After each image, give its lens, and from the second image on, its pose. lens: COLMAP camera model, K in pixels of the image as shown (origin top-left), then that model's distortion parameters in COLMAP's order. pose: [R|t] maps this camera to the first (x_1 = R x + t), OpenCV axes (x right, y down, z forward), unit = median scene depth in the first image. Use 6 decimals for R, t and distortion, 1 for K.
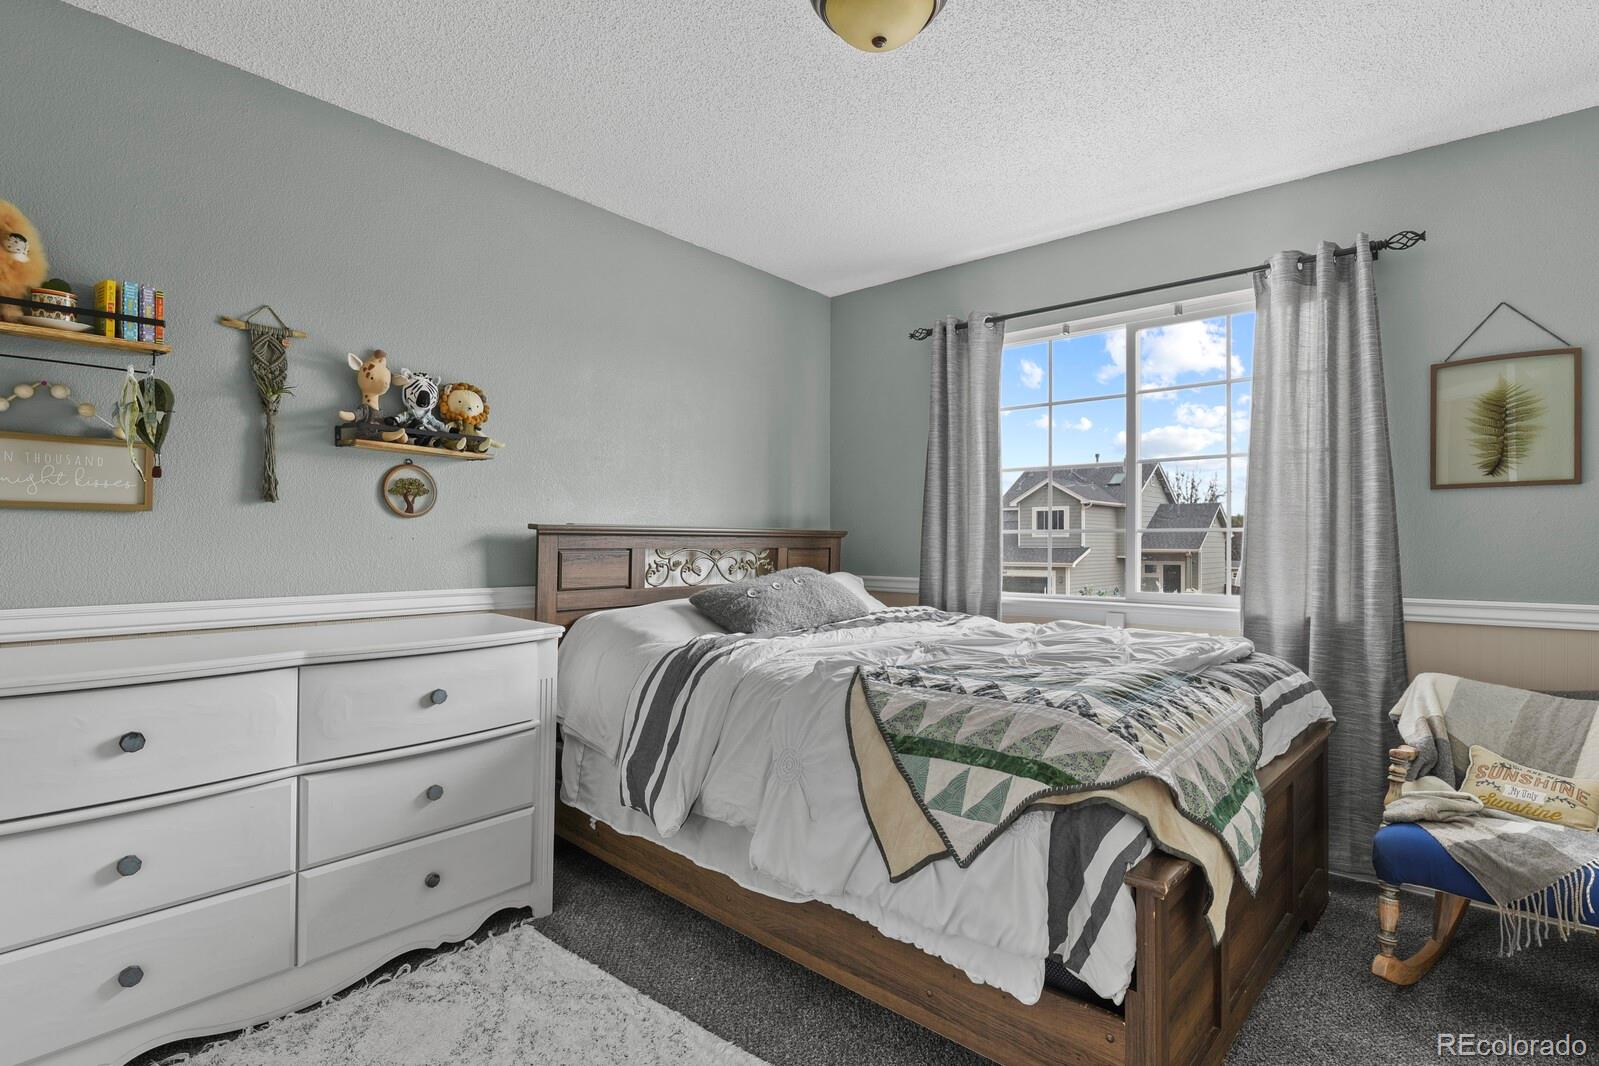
lens RADIAL K [[803.7, 0, 799.5], [0, 803.7, 533.0], [0, 0, 1]] dist [-0.000375, 0.000140]
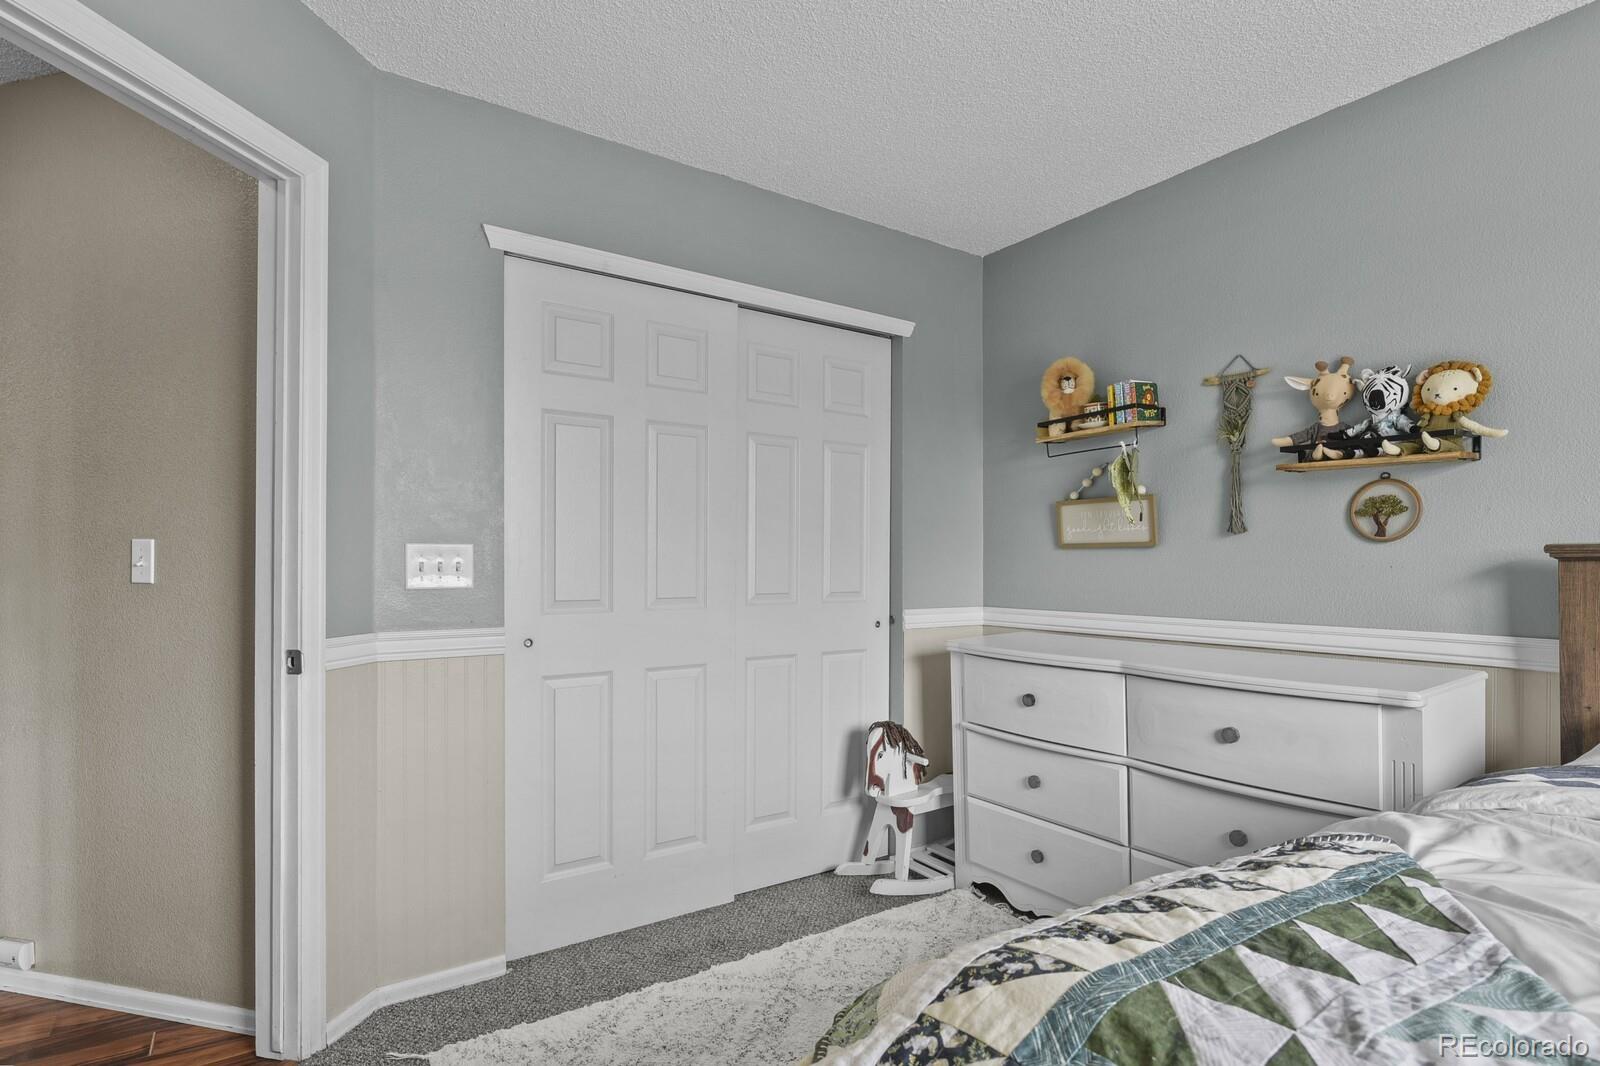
lens RADIAL K [[777.5, 0, 778.6], [0, 777.5, 555.5], [0, 0, 1]] dist [-0.002328, -0.000934]
pose [[-0.267212, -0.014973, -0.963522, 0.511484], [0.008940, 0.999798, -0.018016, 0.004414], [0.963596, -0.013428, -0.267024, 0.659364]]
